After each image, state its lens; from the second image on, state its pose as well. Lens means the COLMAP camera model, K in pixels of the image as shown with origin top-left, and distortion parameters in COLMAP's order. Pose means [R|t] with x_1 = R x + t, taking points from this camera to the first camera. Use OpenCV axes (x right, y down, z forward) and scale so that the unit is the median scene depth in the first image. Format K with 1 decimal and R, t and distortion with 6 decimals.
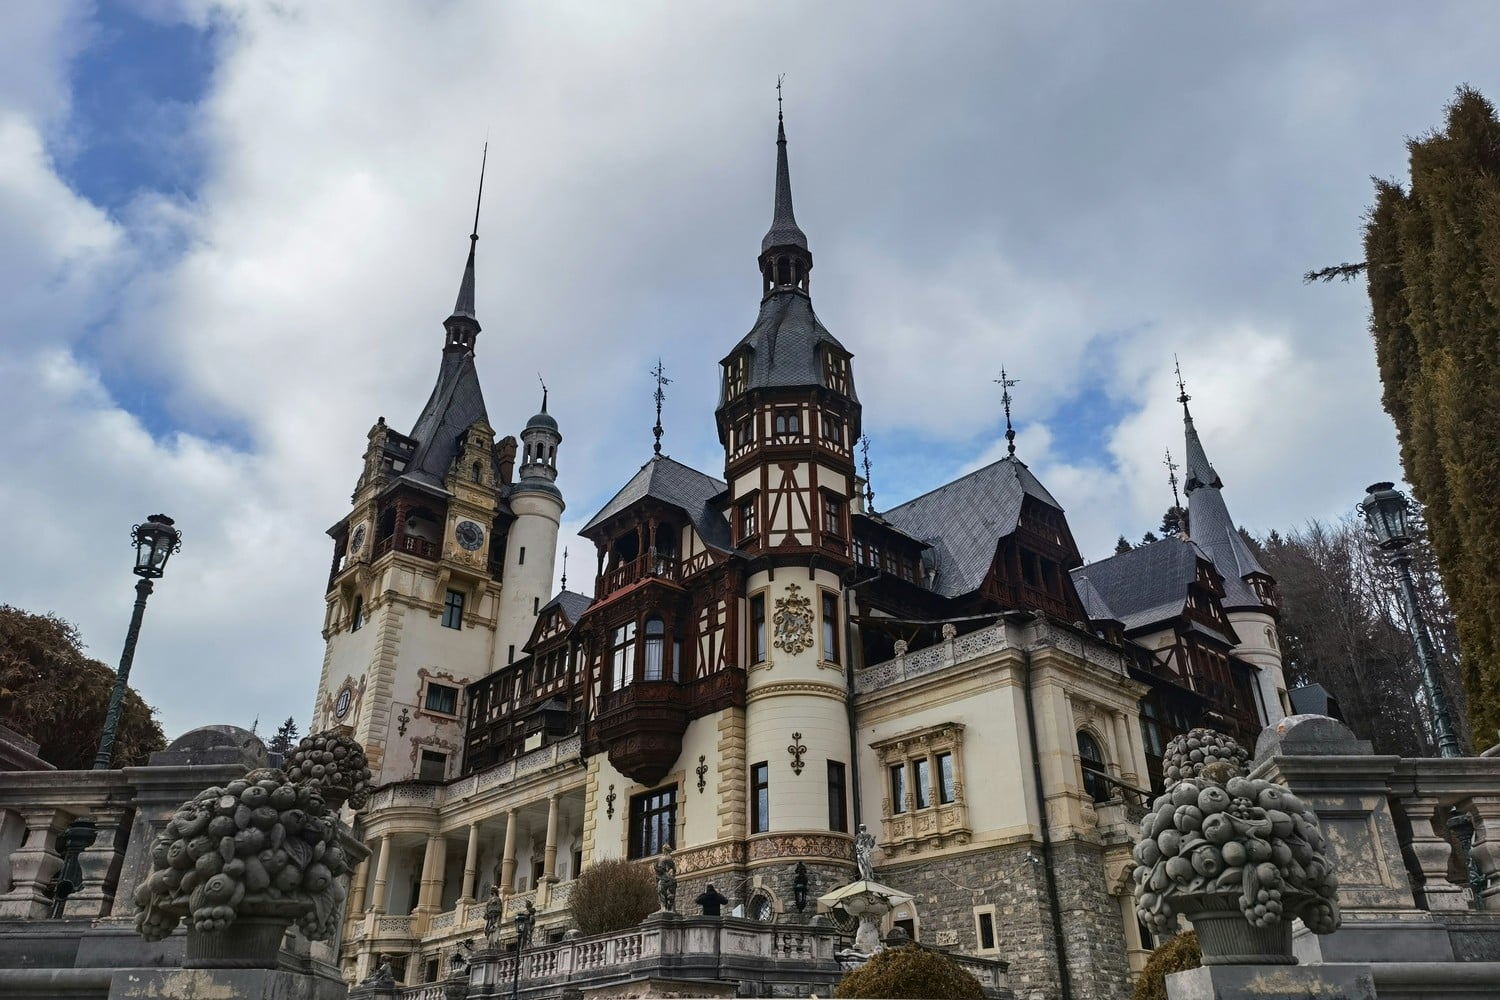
lens RADIAL K [[1149.9, 0, 750.0], [0, 1149.9, 500.0], [0, 0, 1]] dist [0.057732, -0.000043]
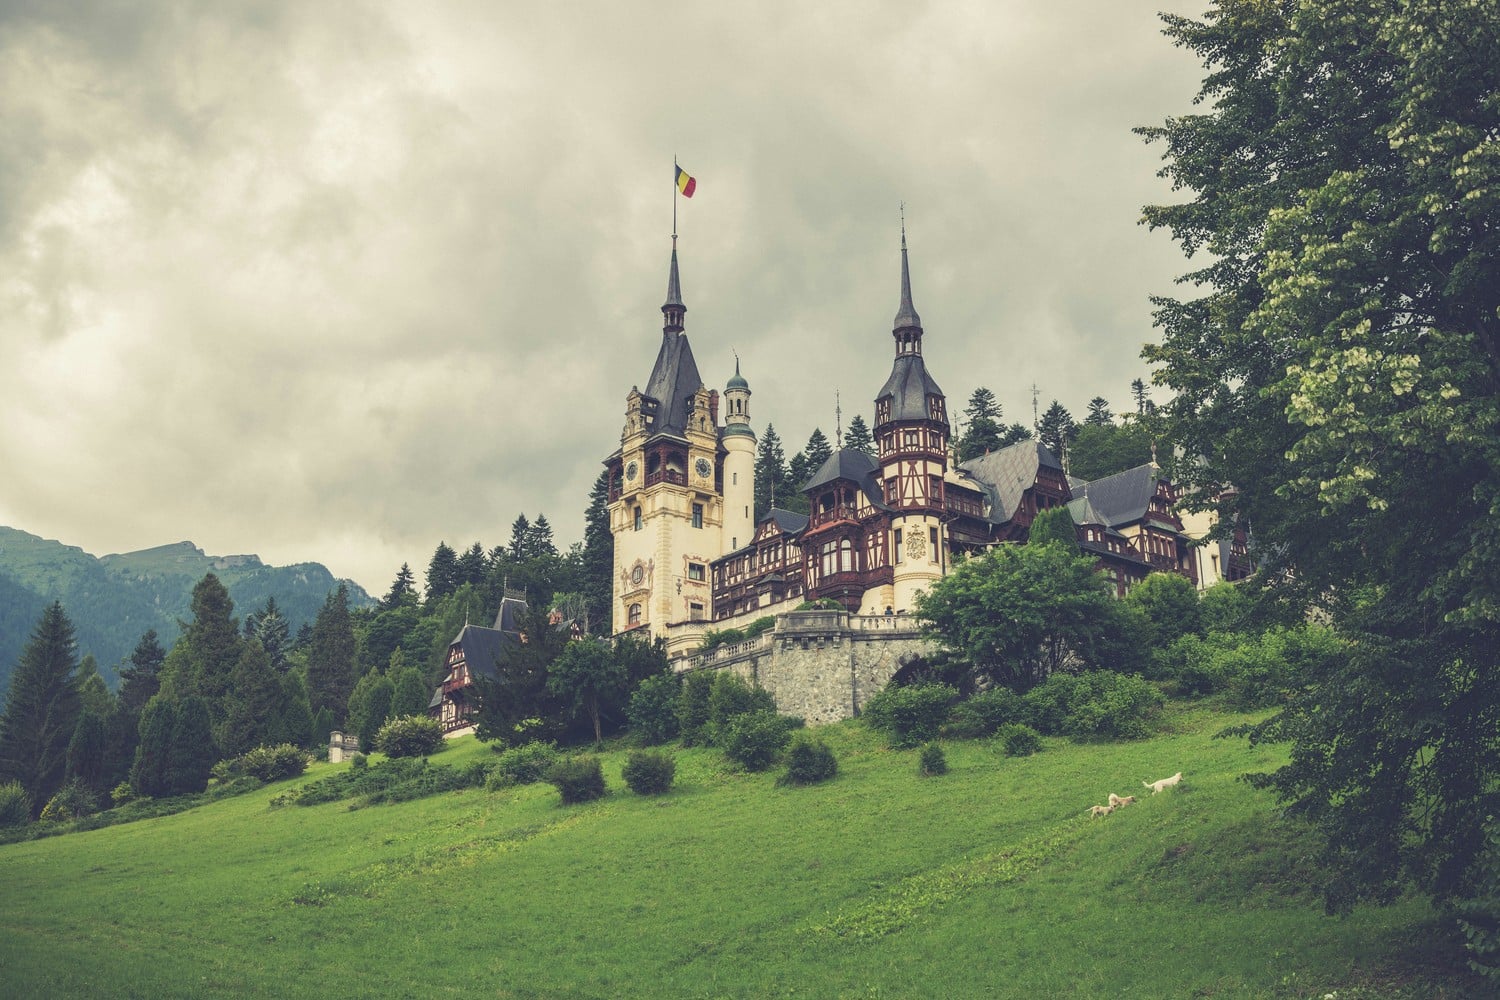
lens RADIAL K [[2195.6, 0, 750.0], [0, 2195.6, 500.0], [0, 0, 1]] dist [-0.005981, -0.003765]
pose [[0.999651, -0.017555, -0.019736, -0.152051], [0.020920, 0.982358, 0.185835, -0.595407], [0.016125, -0.186183, 0.982383, -2.400821]]
